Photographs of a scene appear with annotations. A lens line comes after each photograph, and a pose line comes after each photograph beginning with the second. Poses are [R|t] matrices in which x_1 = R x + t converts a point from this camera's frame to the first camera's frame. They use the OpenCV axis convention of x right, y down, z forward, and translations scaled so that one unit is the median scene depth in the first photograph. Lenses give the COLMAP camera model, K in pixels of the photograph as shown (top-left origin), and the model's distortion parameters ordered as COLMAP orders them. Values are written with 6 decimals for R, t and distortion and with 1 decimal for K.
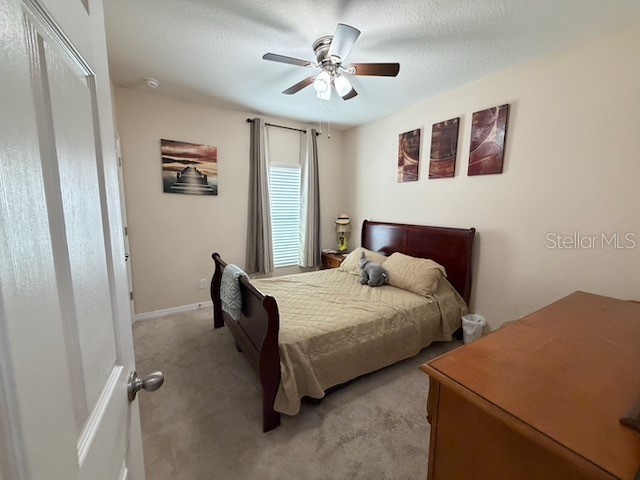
lens RADIAL K [[255.8, 0, 319.7], [0, 255.8, 239.2], [0, 0, 1]] dist [0.000503, 0.000032]
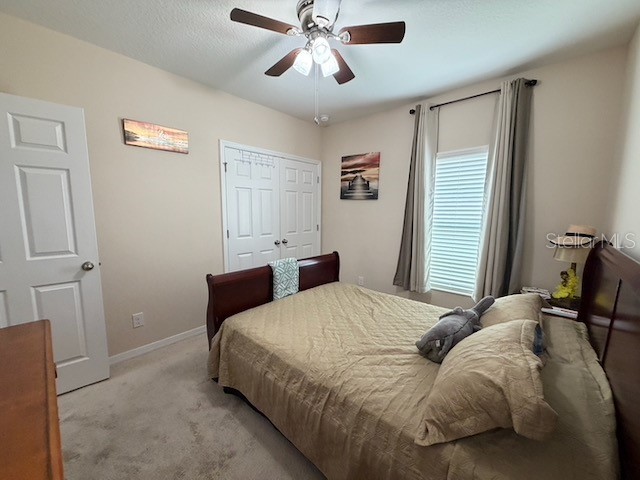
lens RADIAL K [[255.8, 0, 319.8], [0, 255.8, 240.7], [0, 0, 1]] dist [0.000503, 0.000032]
pose [[0.277027, 0.107776, -0.954799, 0.562513], [-0.129501, 0.988811, 0.074042, -0.057052], [0.952095, 0.103136, 0.287884, 0.536016]]
